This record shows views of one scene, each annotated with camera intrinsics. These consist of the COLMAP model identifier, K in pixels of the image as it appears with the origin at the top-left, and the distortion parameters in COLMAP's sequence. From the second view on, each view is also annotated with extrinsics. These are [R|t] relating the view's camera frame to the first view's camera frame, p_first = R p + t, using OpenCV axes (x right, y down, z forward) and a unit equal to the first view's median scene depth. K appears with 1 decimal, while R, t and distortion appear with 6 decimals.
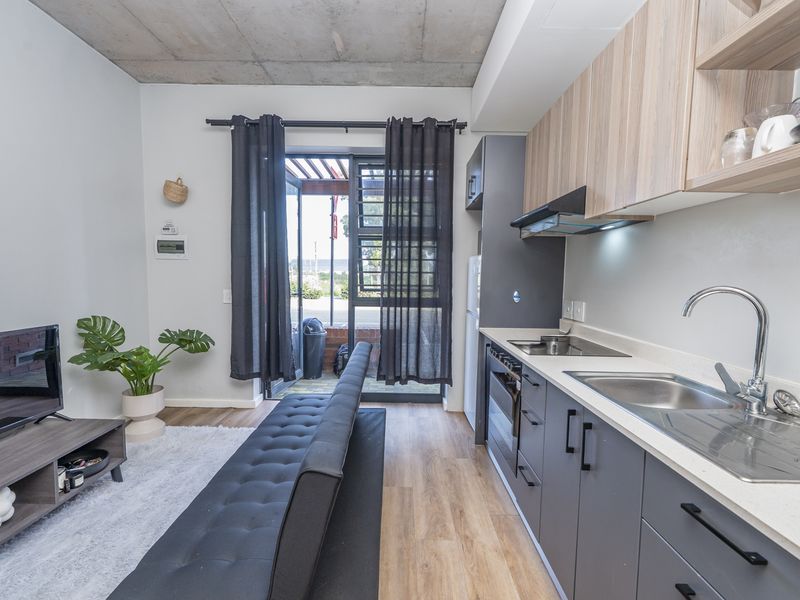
lens RADIAL K [[364.3, 0, 400.0], [0, 364.3, 300.0], [0, 0, 1]] dist [0.001338, -0.000153]
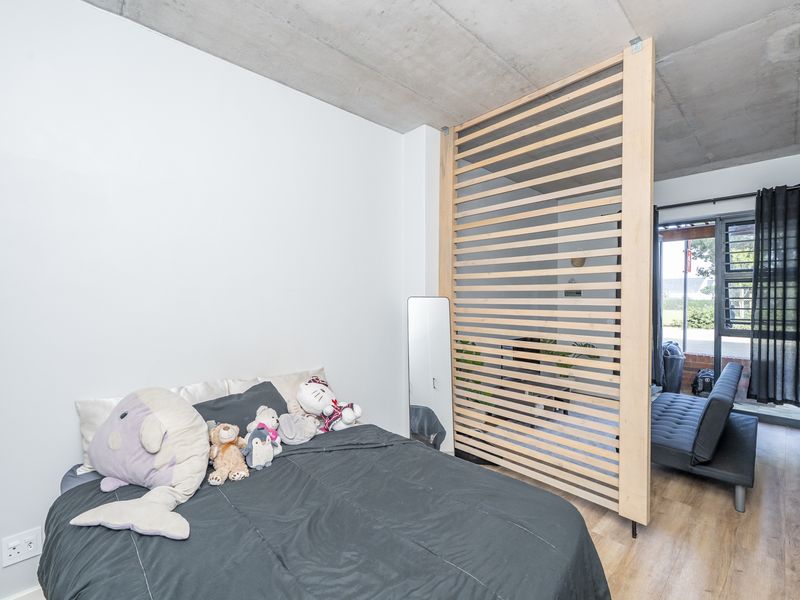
lens RADIAL K [[364.3, 0, 400.0], [0, 364.3, 300.0], [0, 0, 1]] dist [0.001338, -0.000153]
pose [[0.684520, -0.006360, -0.728966, 0.032912], [-0.042163, 0.997943, -0.048300, 0.002165], [0.727773, 0.063797, 0.682844, -0.683810]]
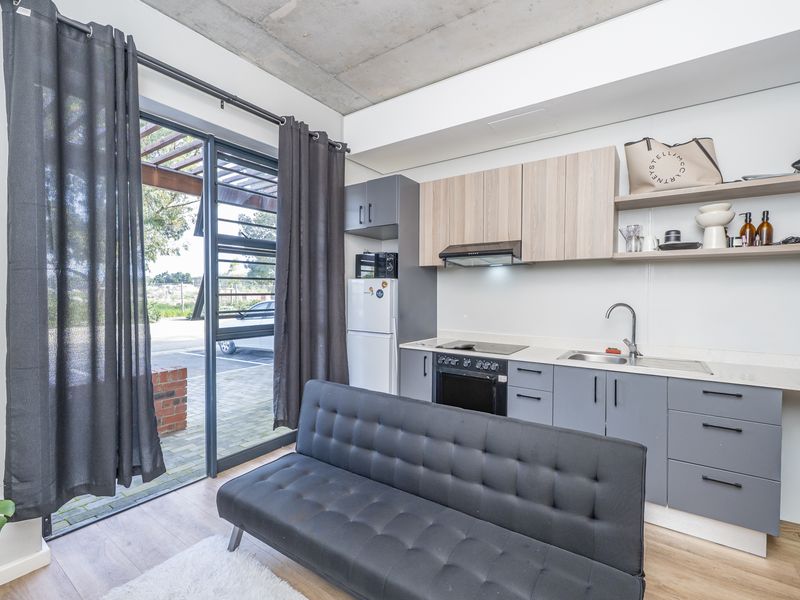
lens RADIAL K [[364.3, 0, 400.0], [0, 364.3, 300.0], [0, 0, 1]] dist [0.001338, -0.000153]
pose [[0.558870, -0.028932, 0.828751, -0.548233], [0.058280, 0.998290, -0.004451, -0.040937], [-0.827205, 0.050787, 0.559600, 0.288159]]
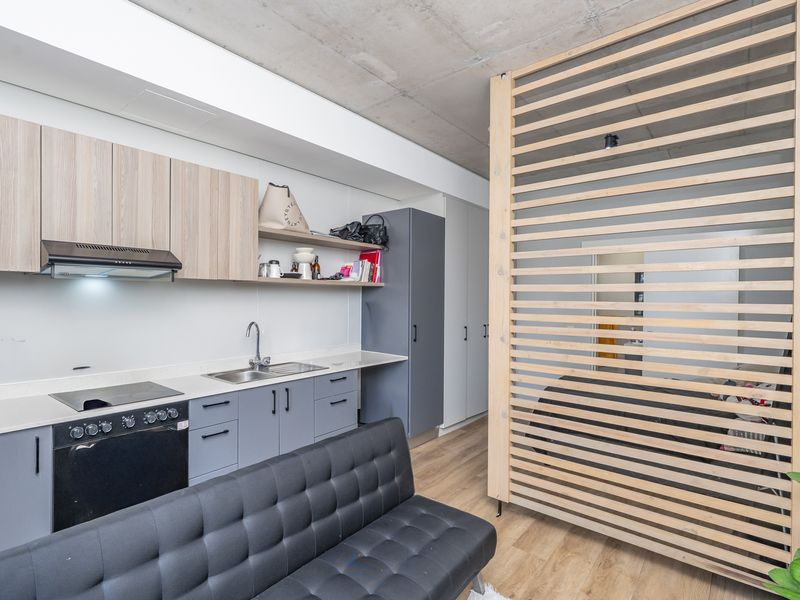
lens RADIAL K [[401.3, 0, 400.0], [0, 401.3, 300.0], [0, 0, 1]] dist [0.000061, -0.000122]
pose [[-0.781579, -0.018209, 0.623540, -0.500795], [0.028152, 0.997526, 0.064417, -0.107299], [-0.623171, 0.067901, -0.779133, 0.811188]]
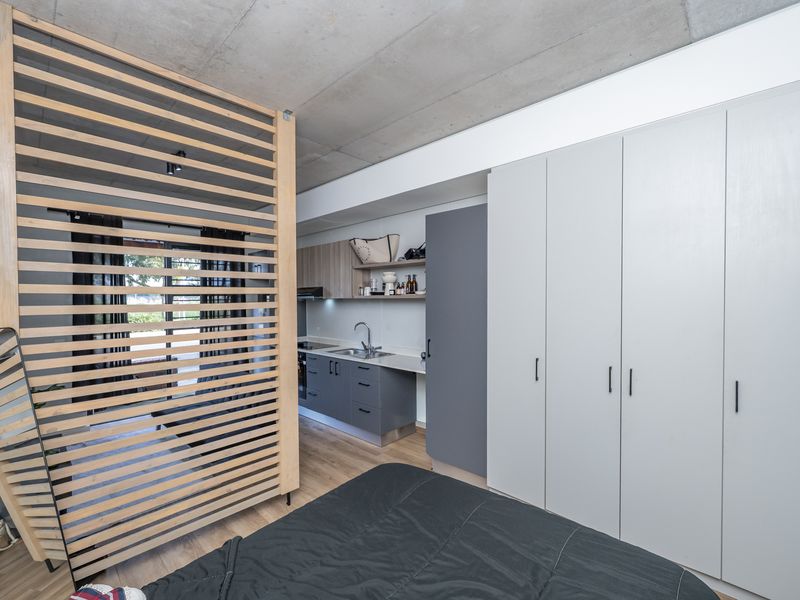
lens RADIAL K [[364.3, 0, 400.0], [0, 364.3, 300.0], [0, 0, 1]] dist [0.001338, -0.000153]
pose [[0.677450, -0.020361, 0.735287, -0.587067], [0.066250, 0.997243, -0.033424, -0.039381], [-0.732579, 0.071356, 0.676931, -0.676113]]
